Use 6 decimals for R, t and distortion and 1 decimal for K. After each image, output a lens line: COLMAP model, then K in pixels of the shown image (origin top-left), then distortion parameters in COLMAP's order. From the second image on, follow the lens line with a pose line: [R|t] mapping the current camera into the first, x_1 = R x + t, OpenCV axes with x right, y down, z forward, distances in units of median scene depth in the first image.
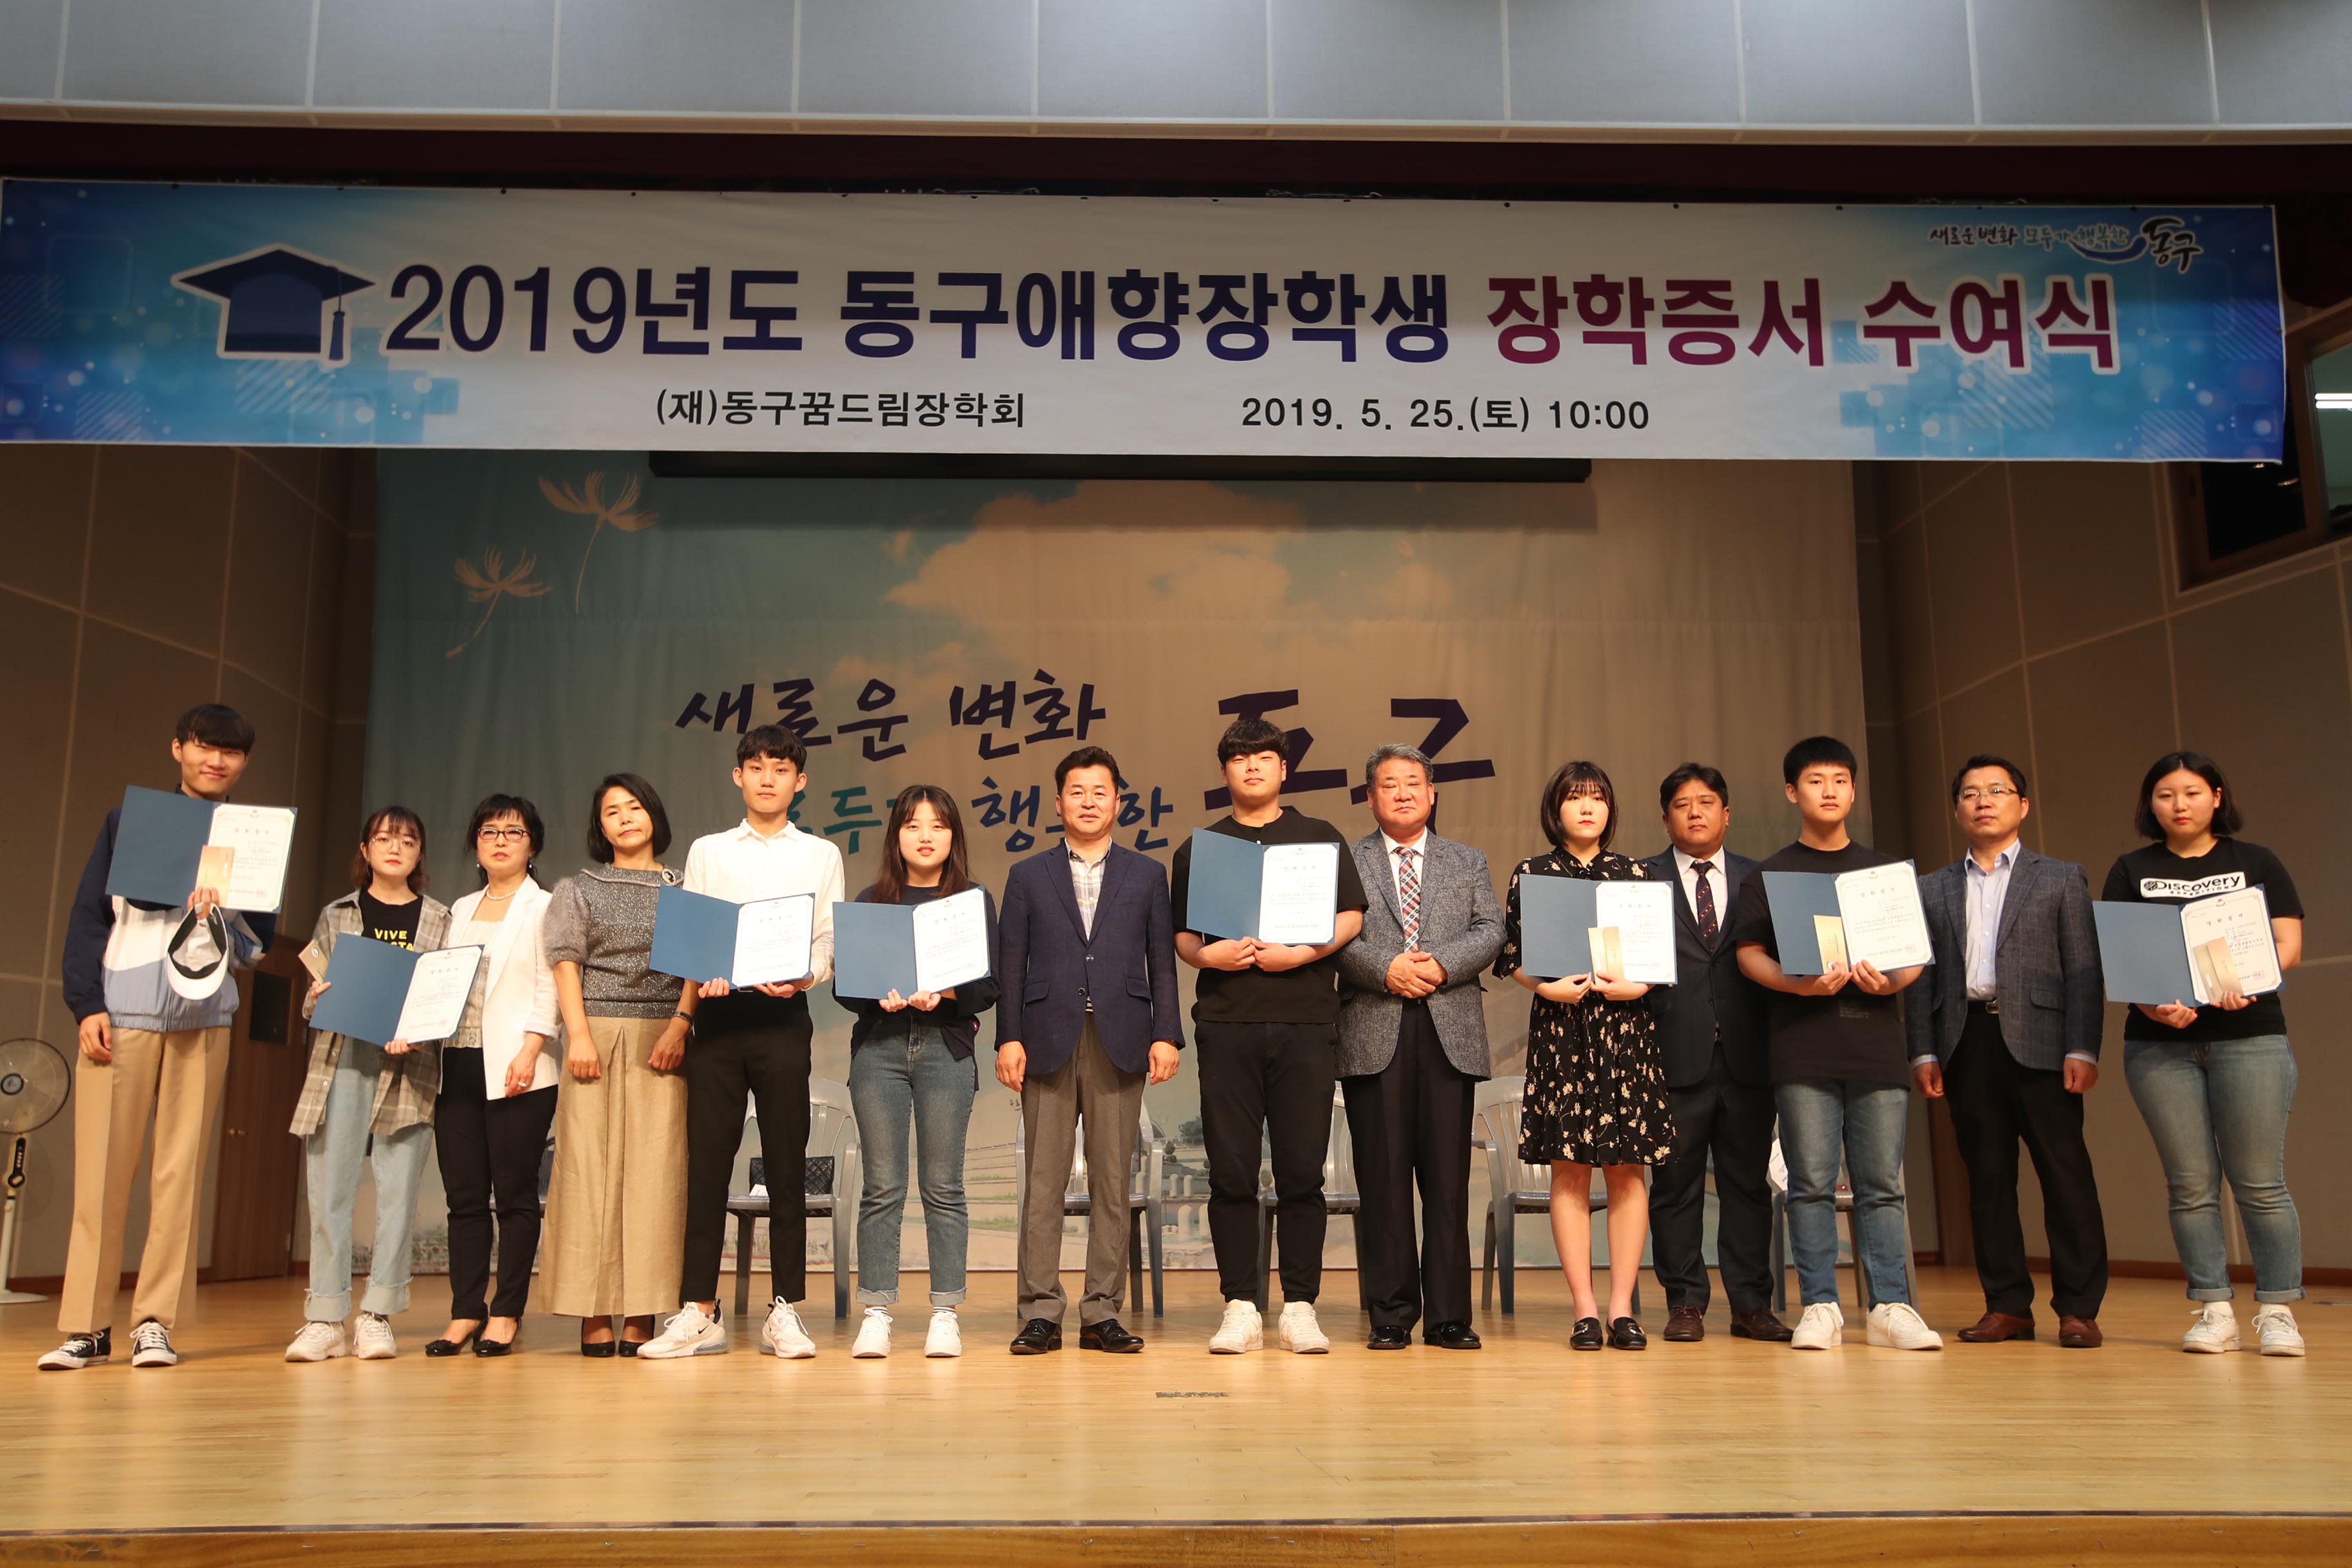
lens RADIAL K [[1984.2, 0, 1139.6], [0, 1984.2, 828.9], [0, 0, 1]] dist [-0.023544, 0.094107]
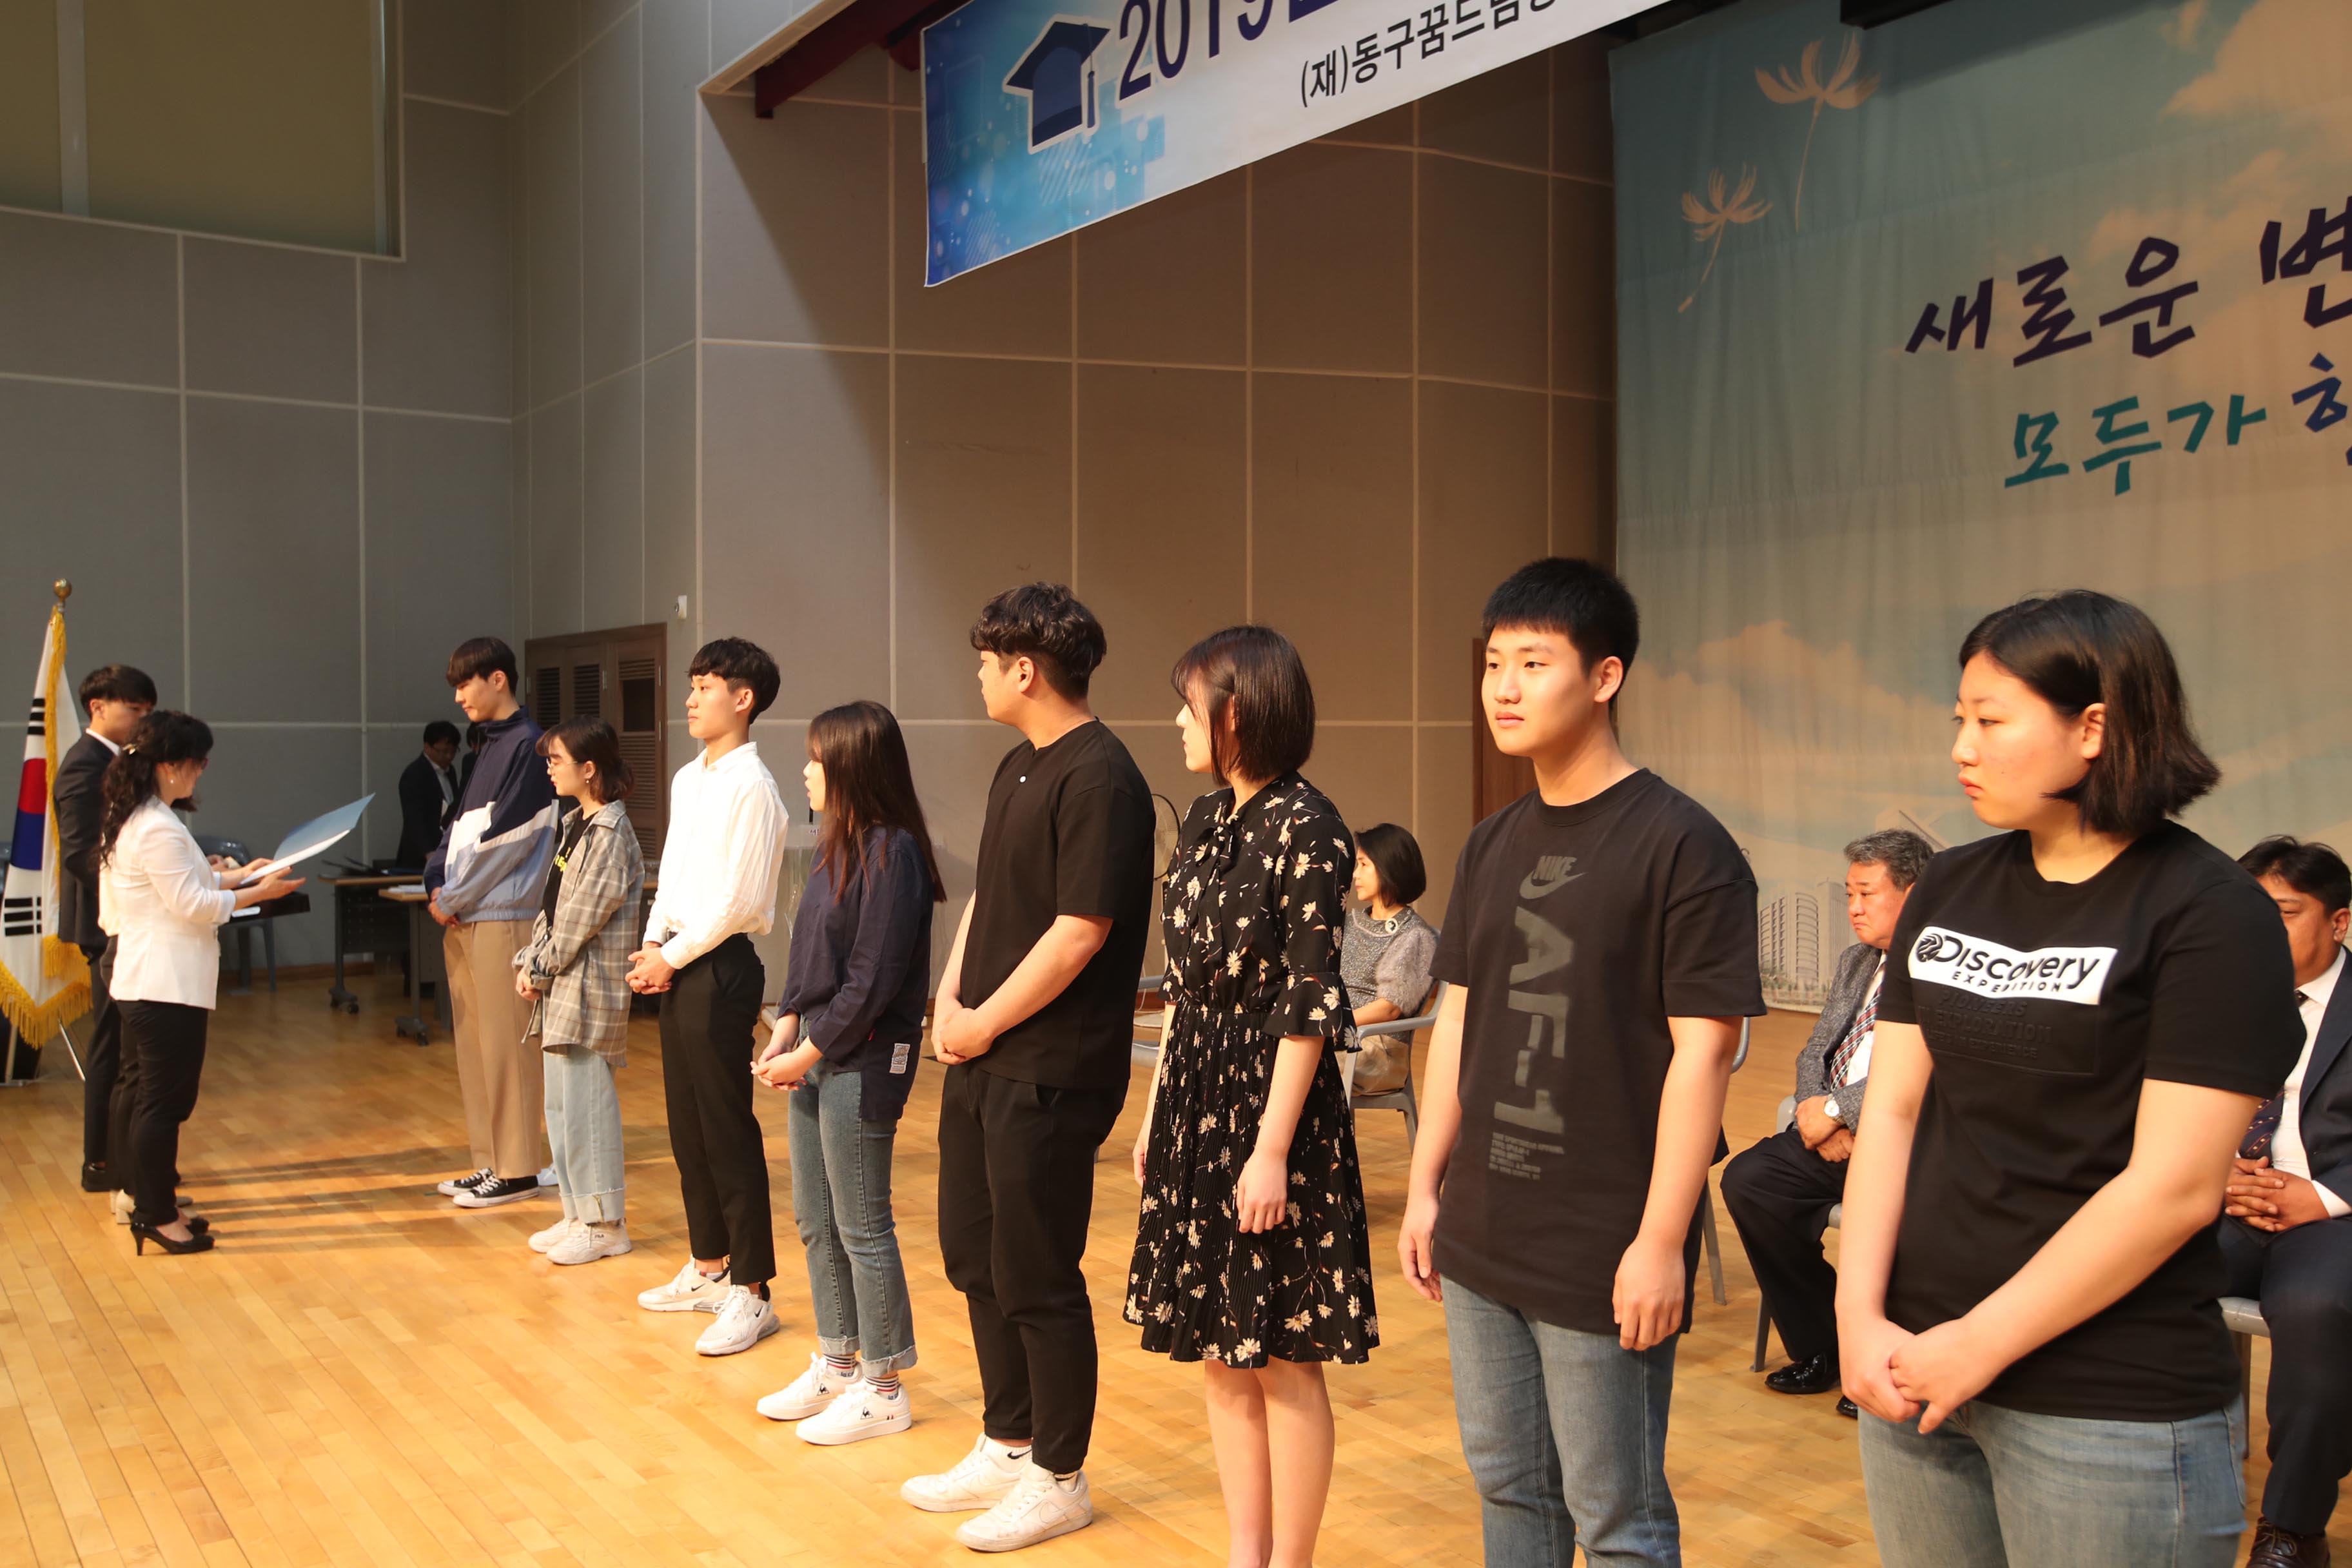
lens RADIAL K [[2040.8, 0, 1158.5], [0, 2040.8, 801.8], [0, 0, 1]] dist [-0.020346, 0.095217]
pose [[0.542079, 0.028927, -0.839830, 0.435364], [0.149926, 0.980043, 0.130529, -0.040407], [0.826845, -0.196670, 0.526924, 0.437516]]
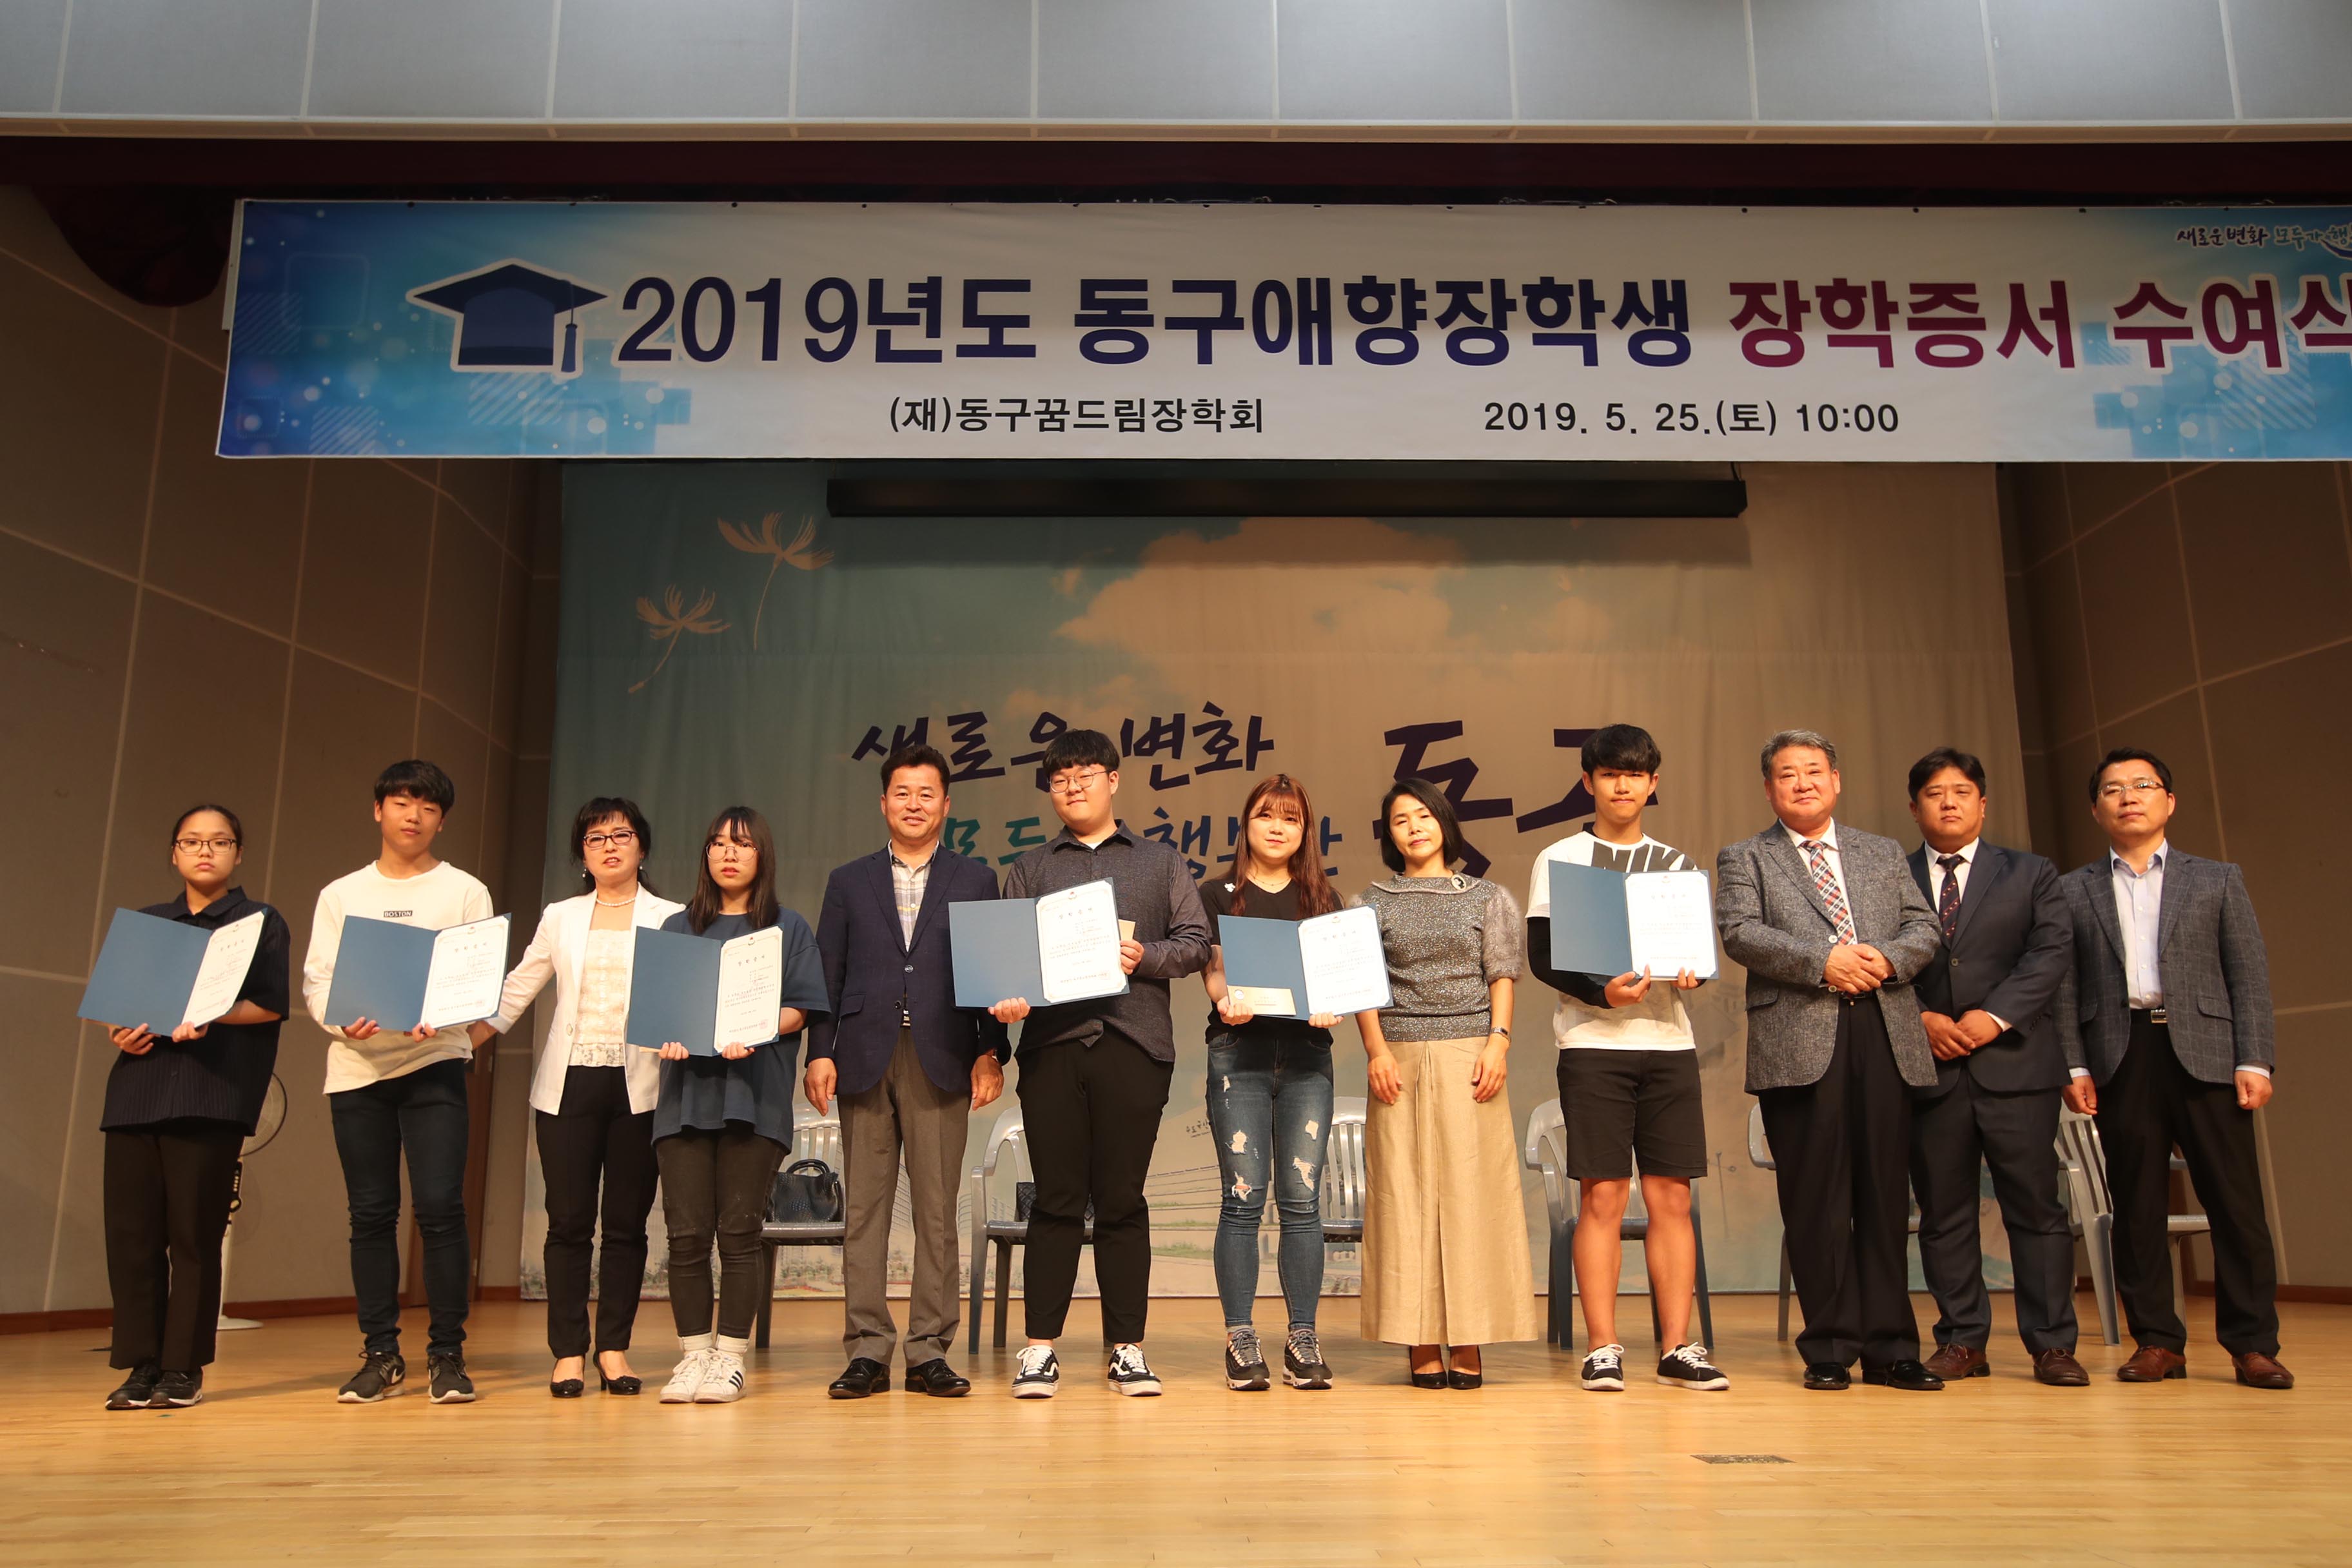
lens RADIAL K [[1819.1, 0, 1148.6], [0, 1819.1, 818.2], [0, 0, 1]] dist [-0.041868, 0.080001]
pose [[0.999854, -0.004156, -0.016554, -0.099402], [0.003539, 0.999304, -0.037128, 0.020678], [0.016697, 0.037064, 0.999173, 0.107097]]
